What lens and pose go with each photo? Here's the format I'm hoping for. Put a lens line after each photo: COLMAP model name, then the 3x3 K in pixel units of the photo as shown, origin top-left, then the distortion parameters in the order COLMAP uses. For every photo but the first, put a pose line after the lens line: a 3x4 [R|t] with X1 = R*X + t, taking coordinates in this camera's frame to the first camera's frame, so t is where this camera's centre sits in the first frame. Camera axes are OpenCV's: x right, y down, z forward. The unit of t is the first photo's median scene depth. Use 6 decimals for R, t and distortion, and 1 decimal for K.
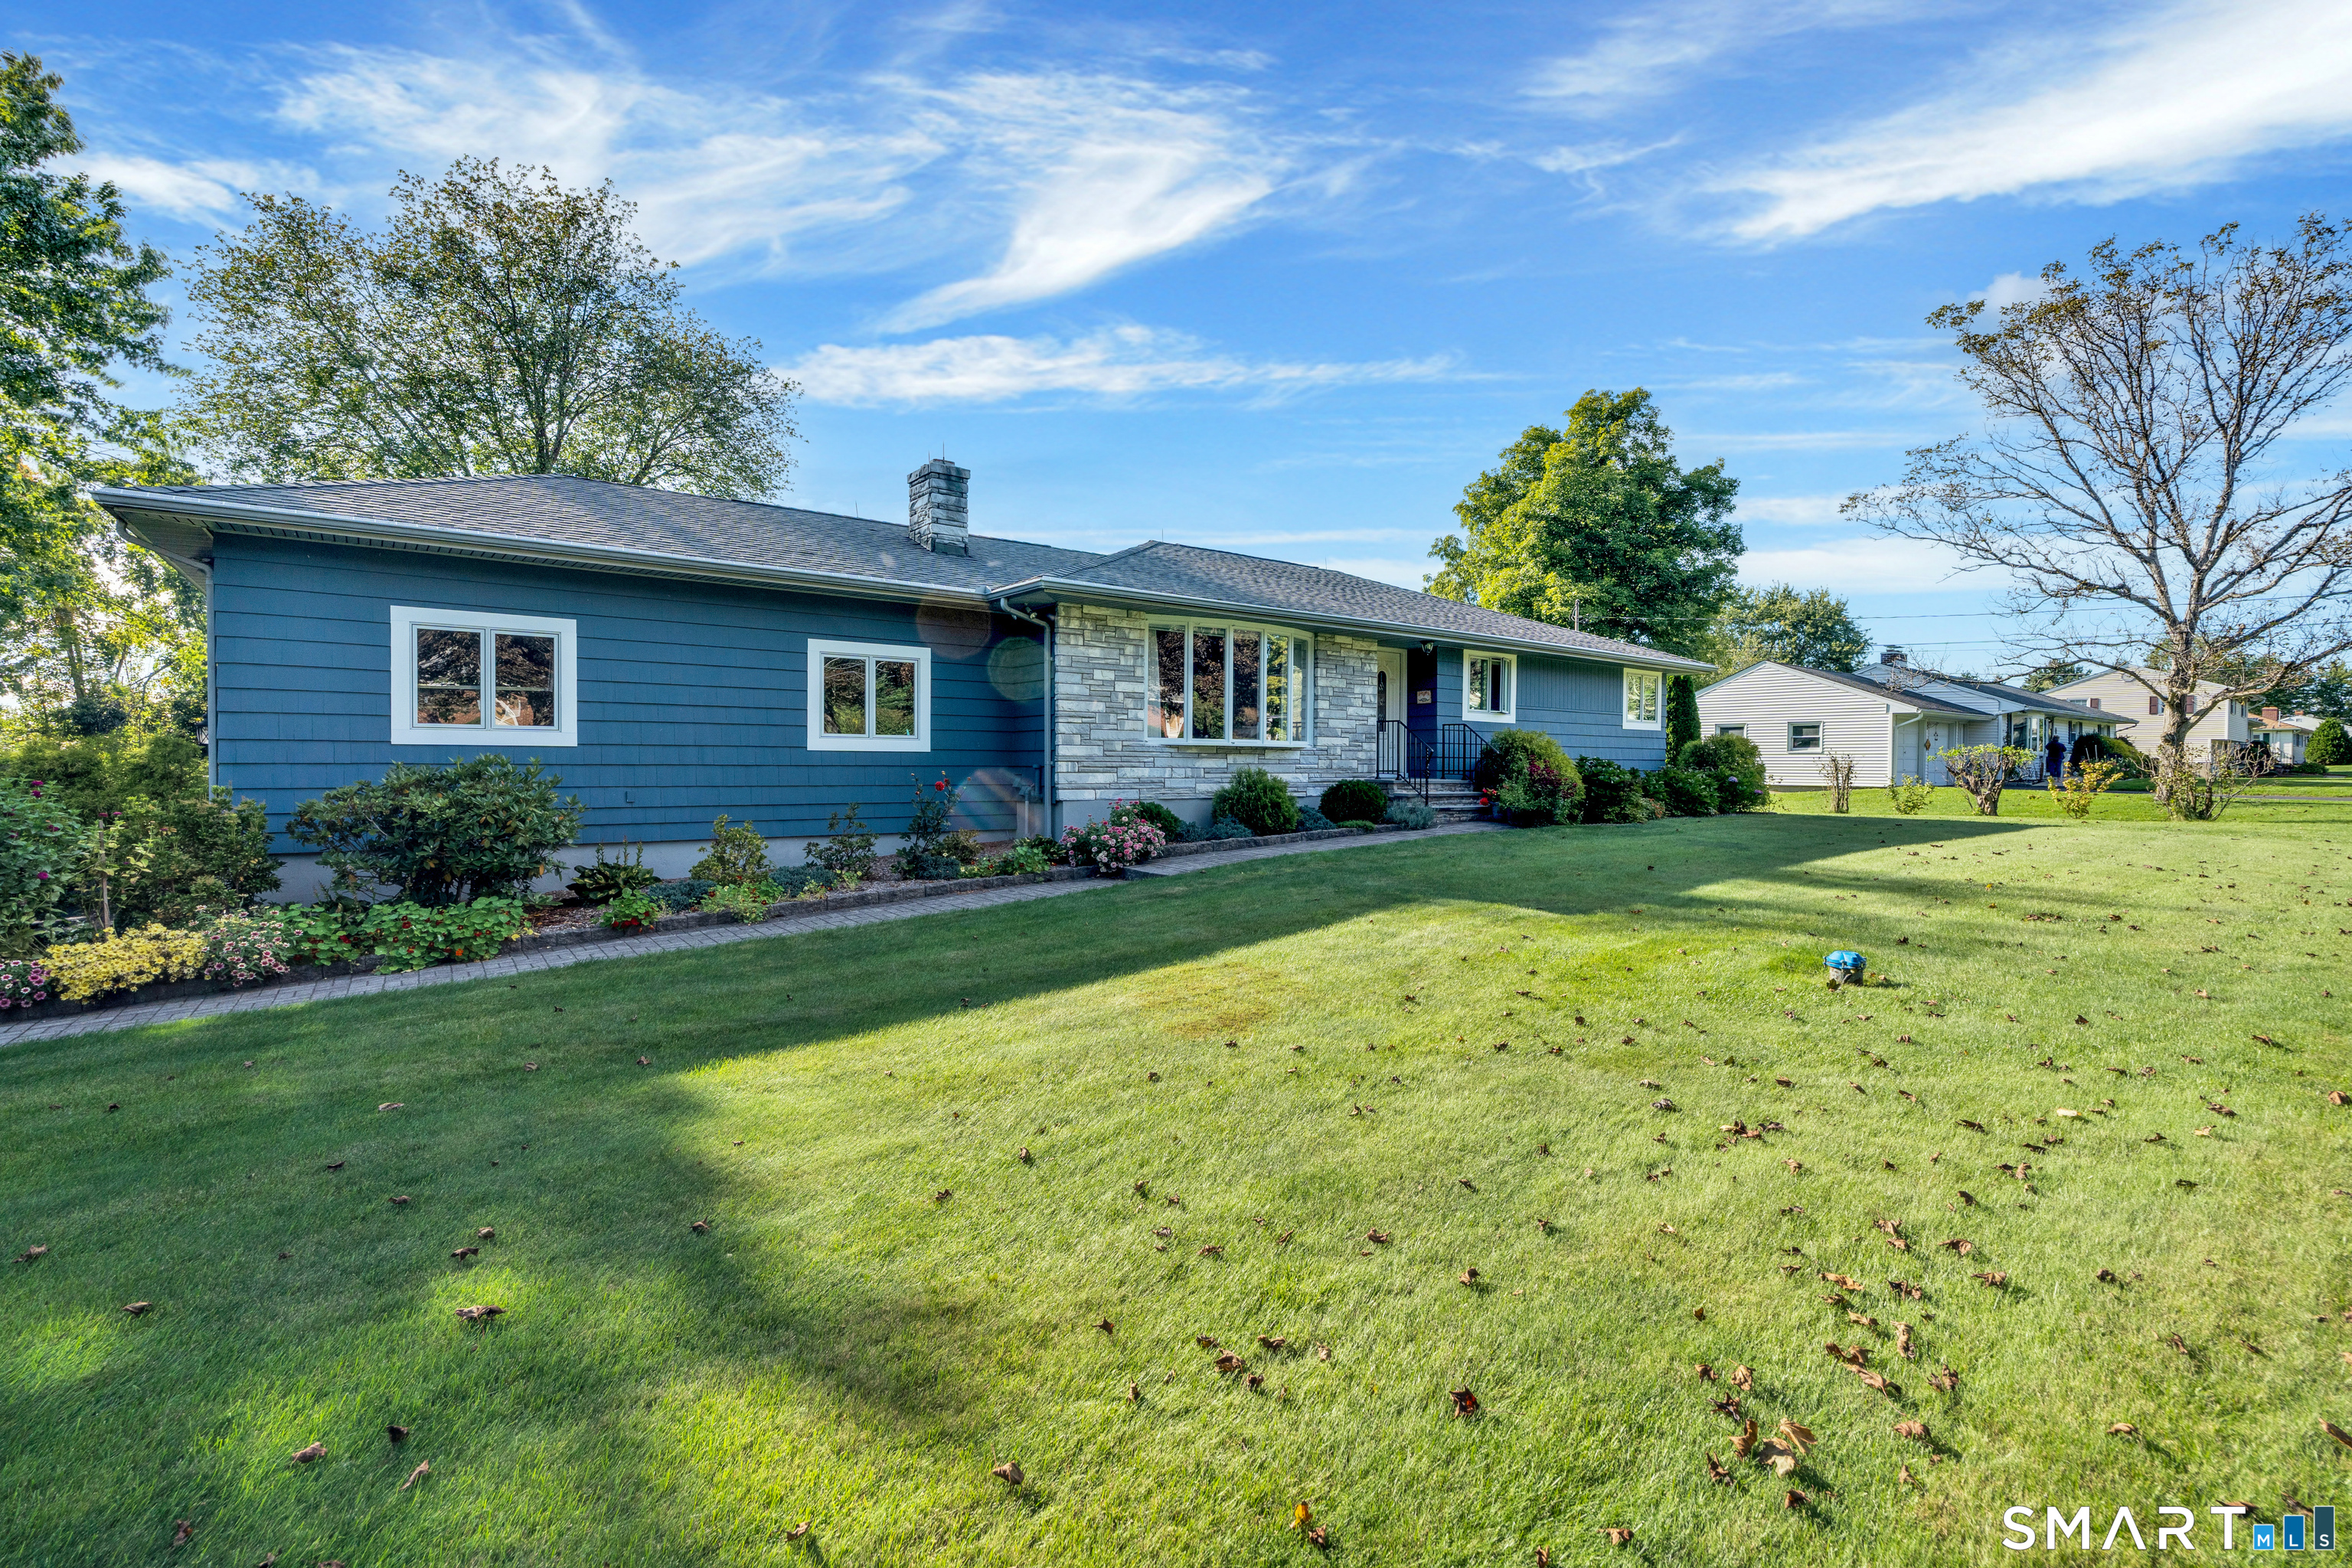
lens RADIAL K [[988.8, 0, 1149.2], [0, 988.8, 787.4], [0, 0, 1]] dist [-0.005528, -0.000204]
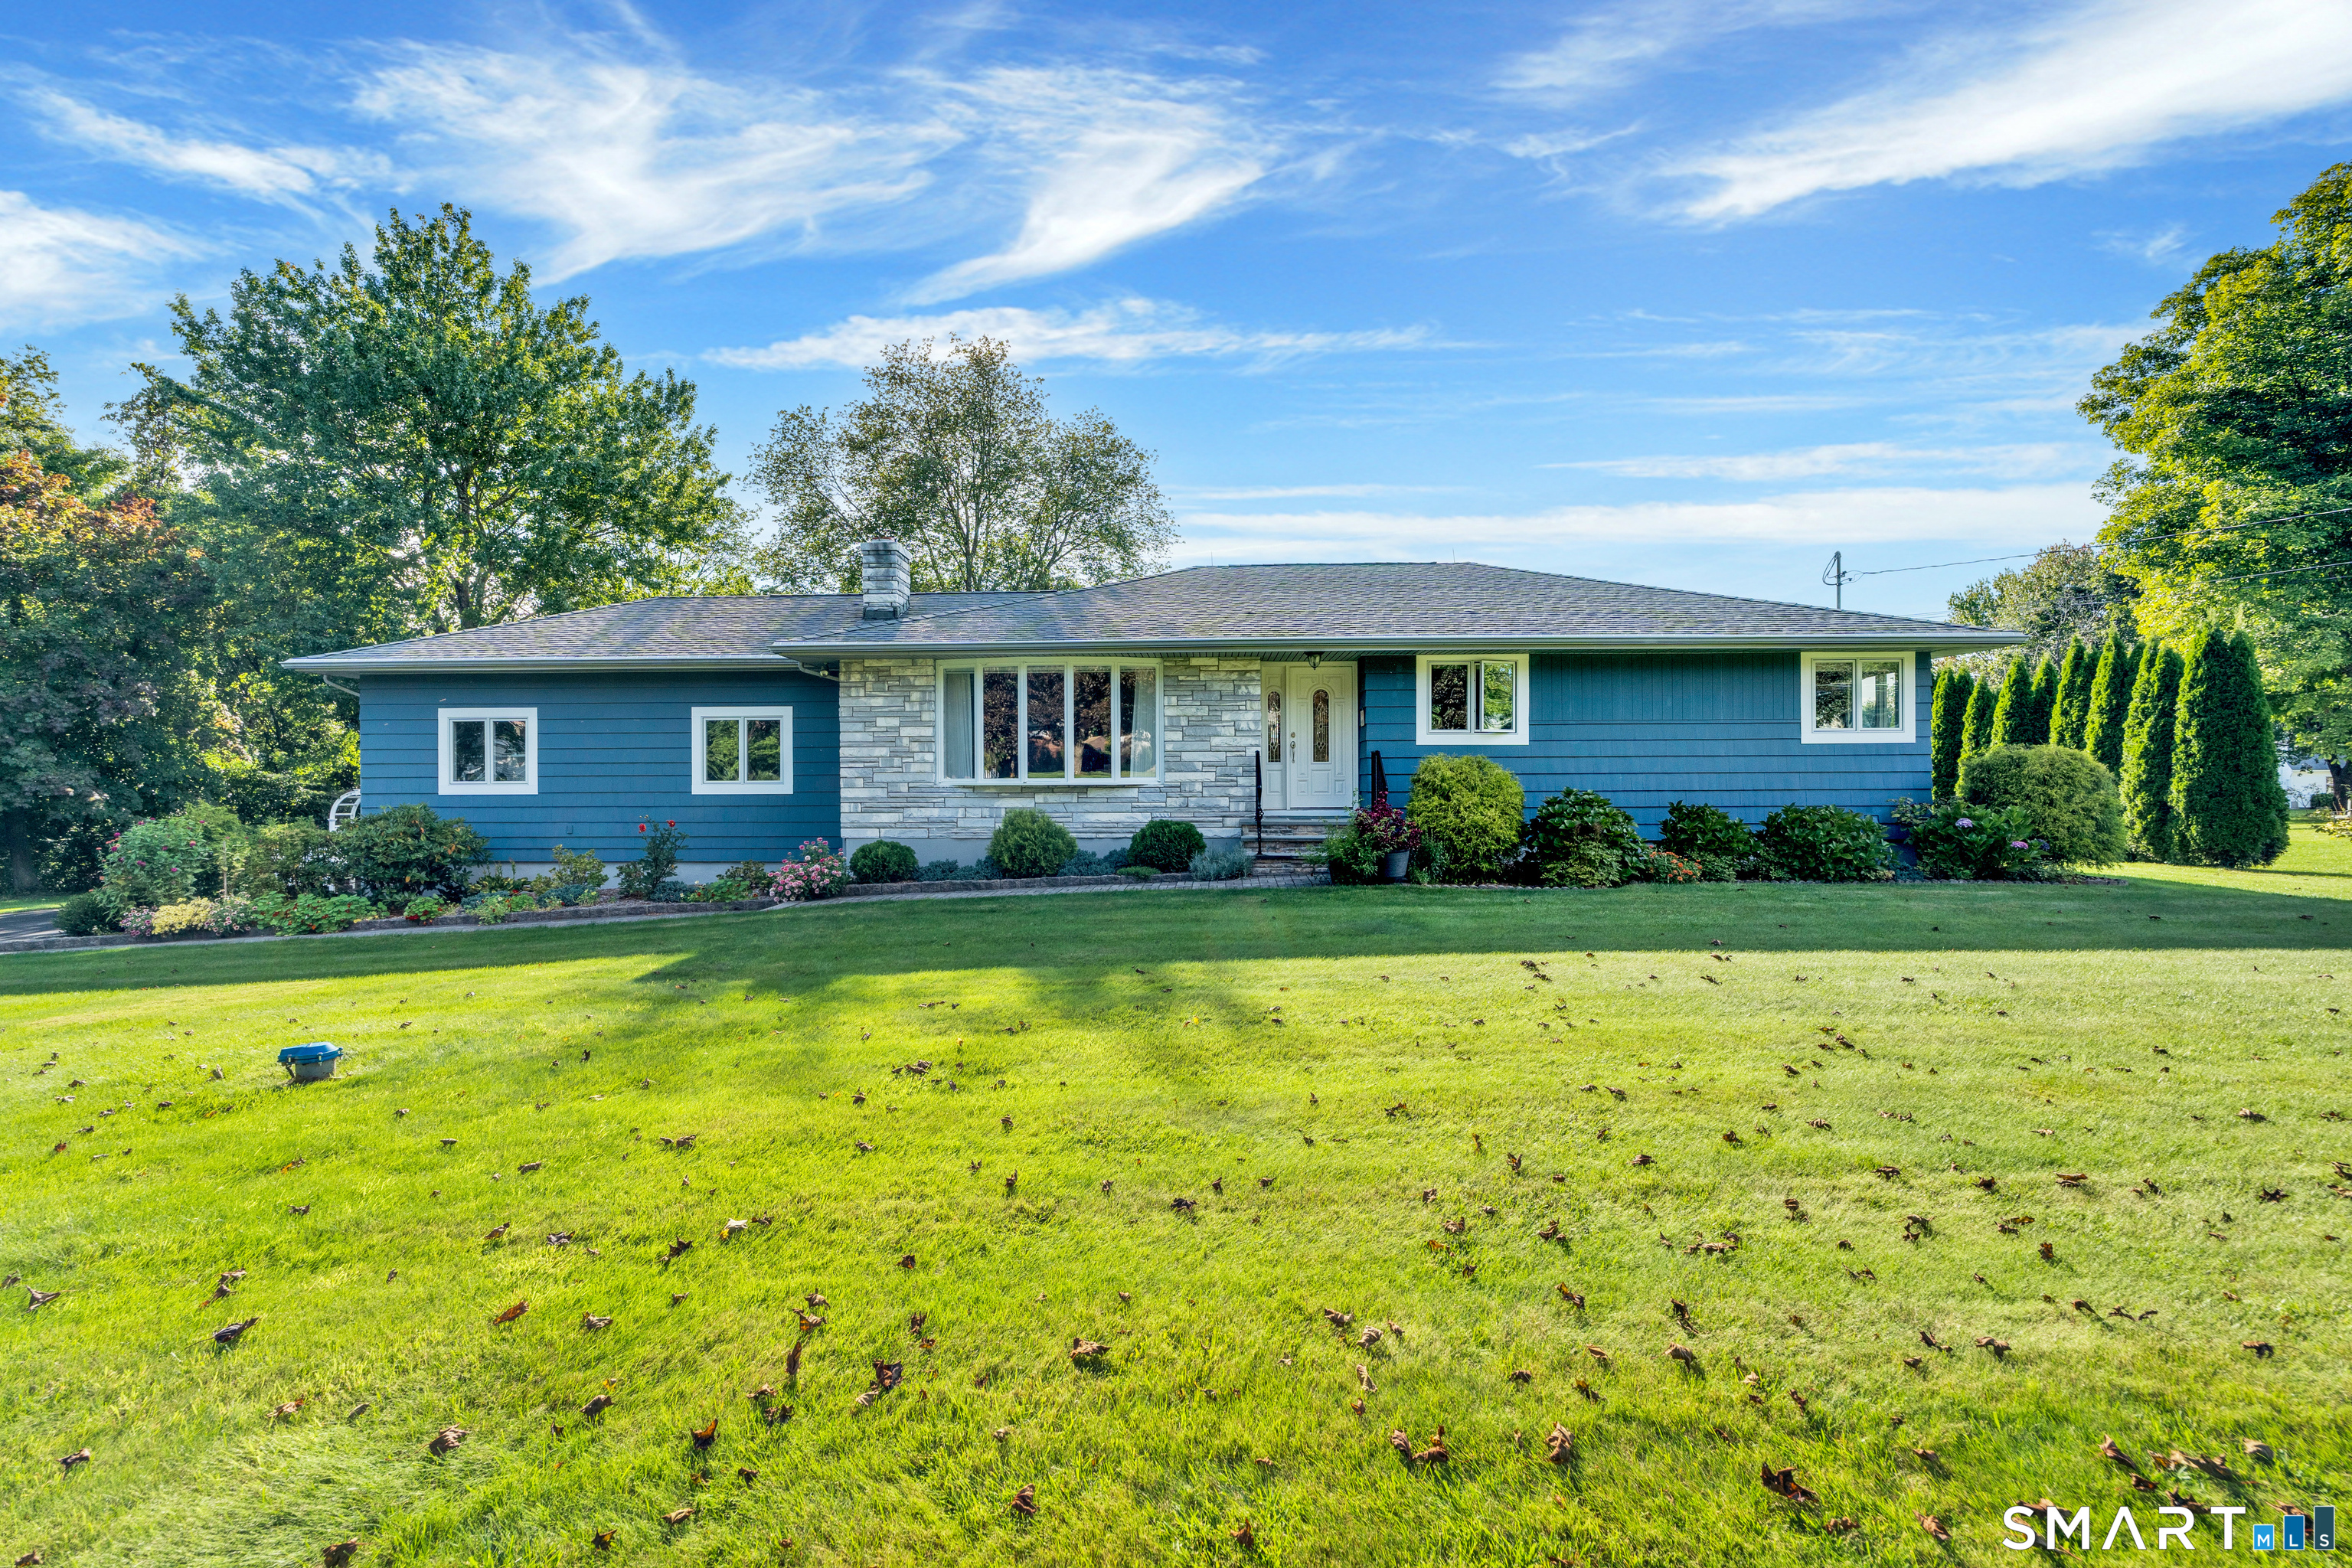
lens RADIAL K [[988.8, 0, 1149.2], [0, 988.8, 787.4], [0, 0, 1]] dist [-0.005528, -0.000204]
pose [[0.793914, -0.007511, -0.607984, 0.760554], [-0.004759, 0.999816, -0.018567, -0.021925], [0.608012, 0.017634, 0.793732, 0.294194]]
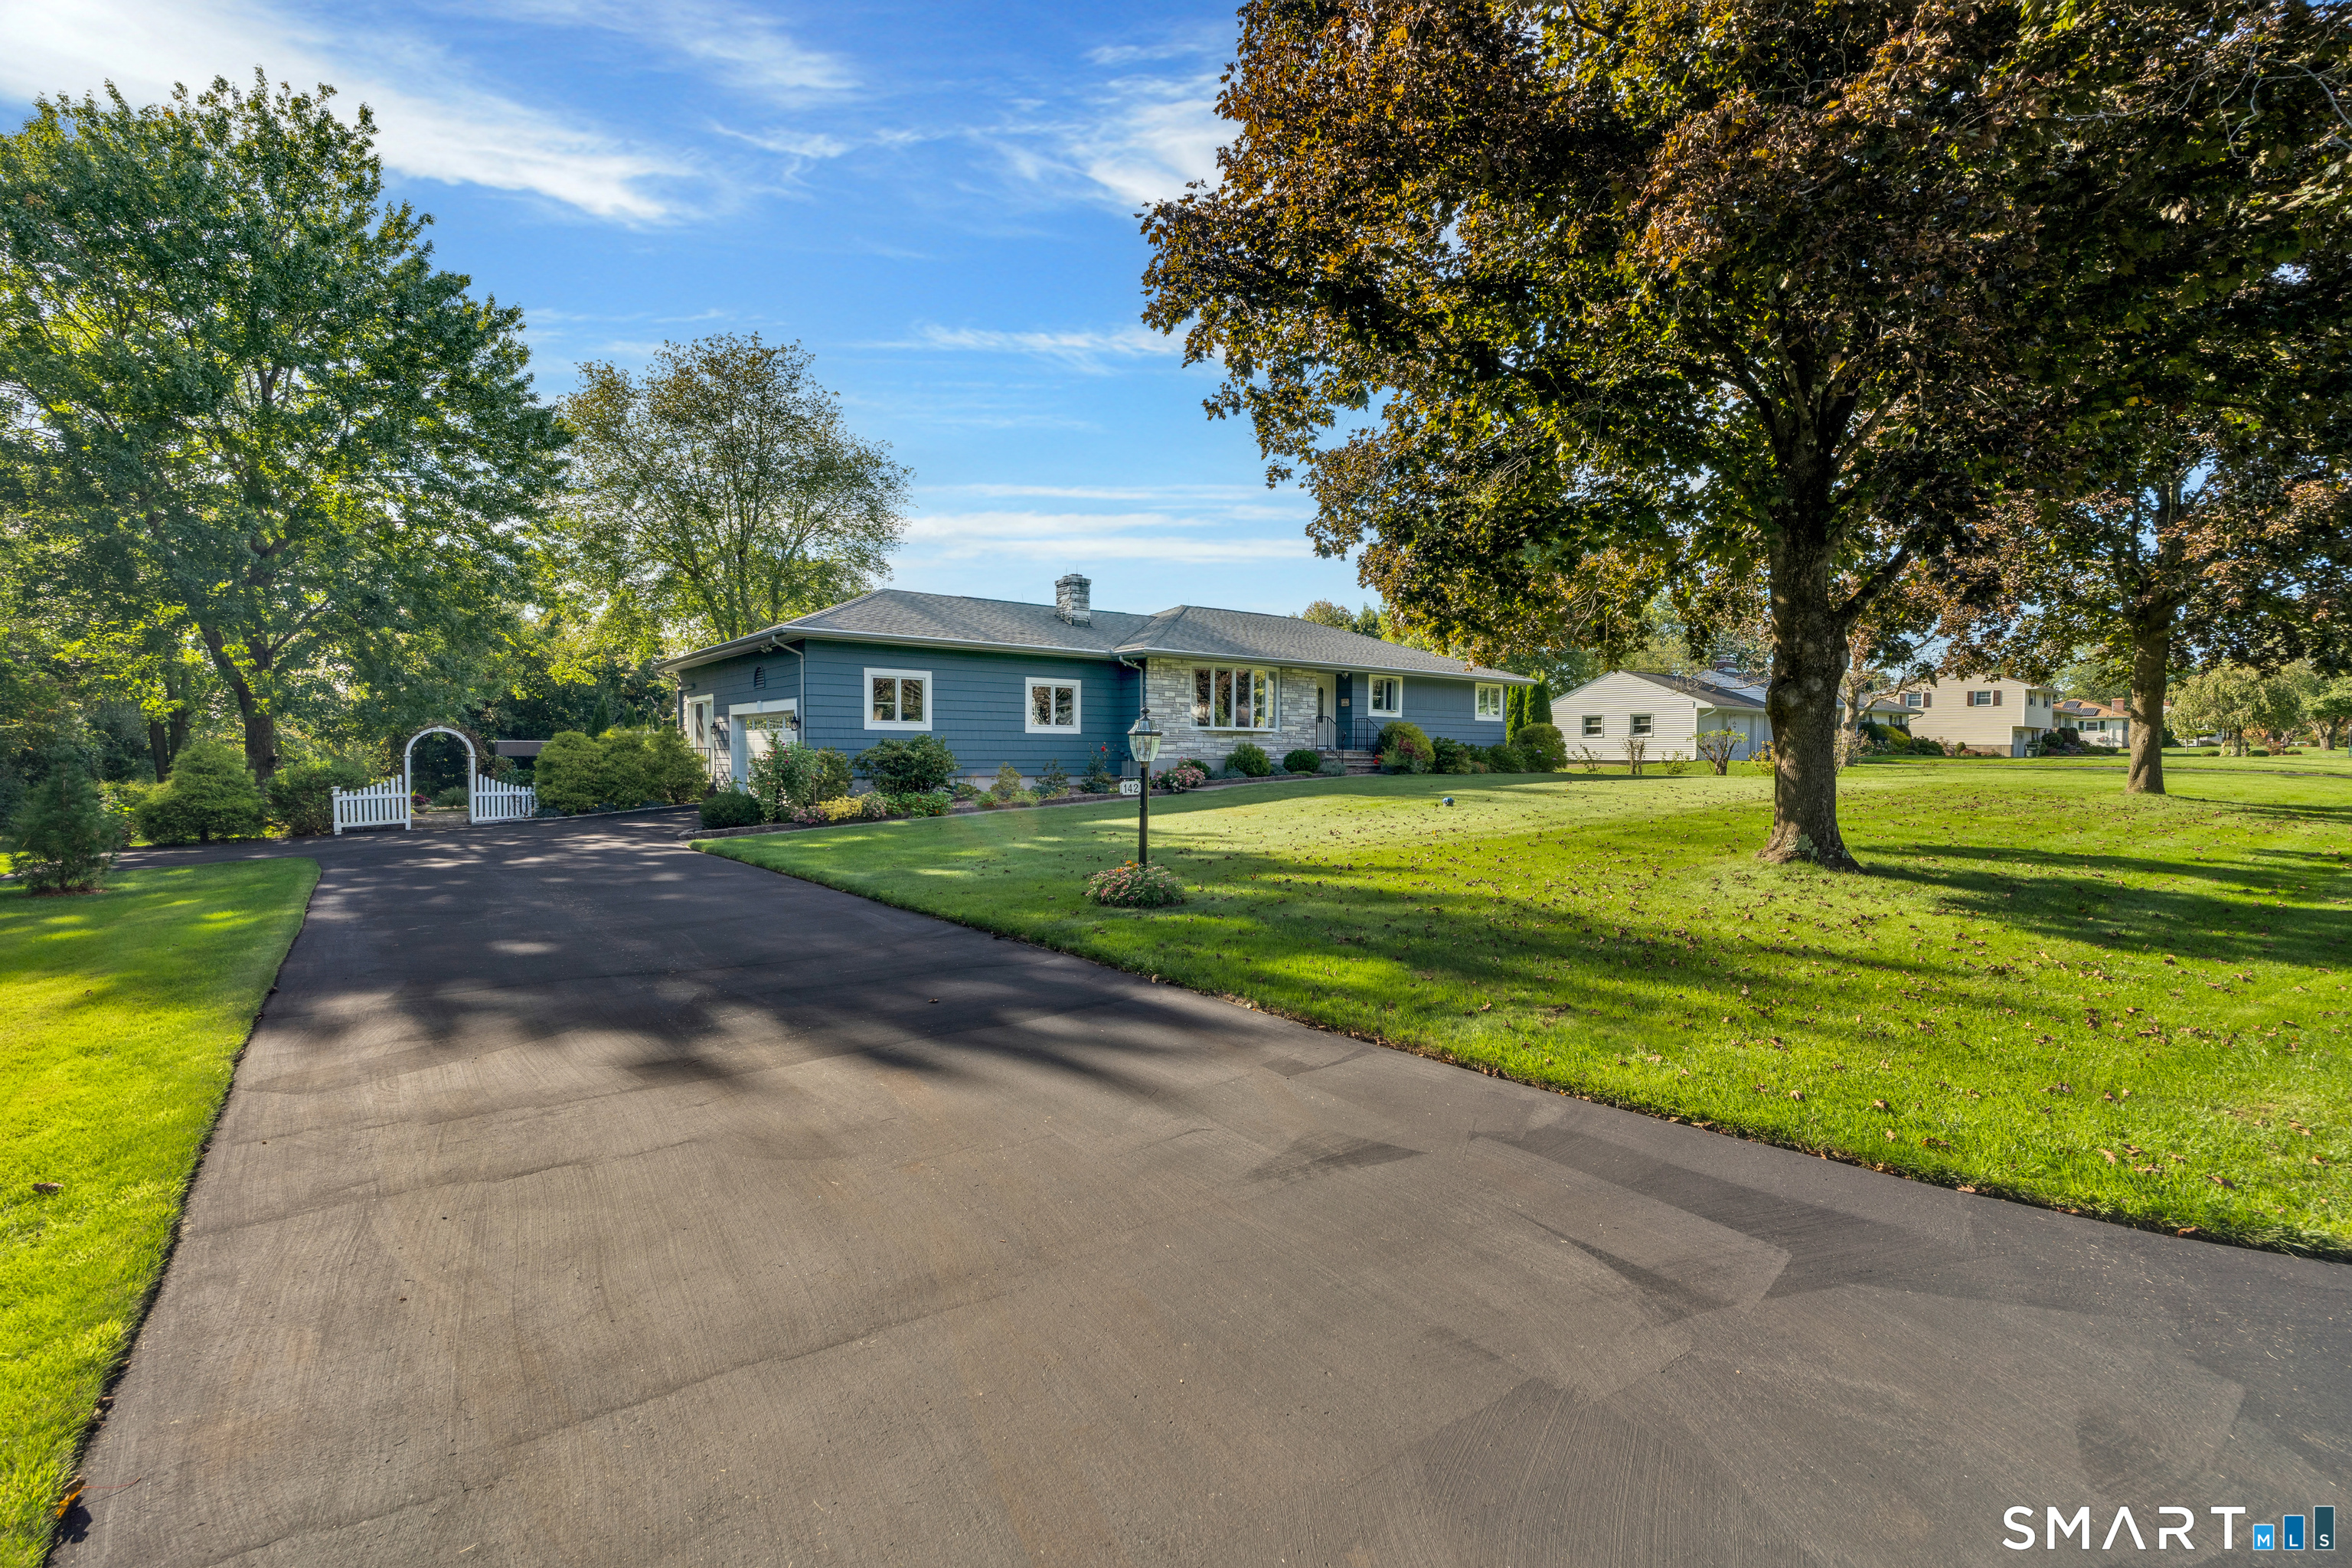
lens RADIAL K [[988.8, 0, 1149.2], [0, 988.8, 787.4], [0, 0, 1]] dist [-0.005528, -0.000204]
pose [[0.999879, -0.001587, 0.015447, -0.106587], [0.001388, 0.999916, 0.012900, 0.039728], [-0.015466, -0.012877, 0.999797, -0.853880]]
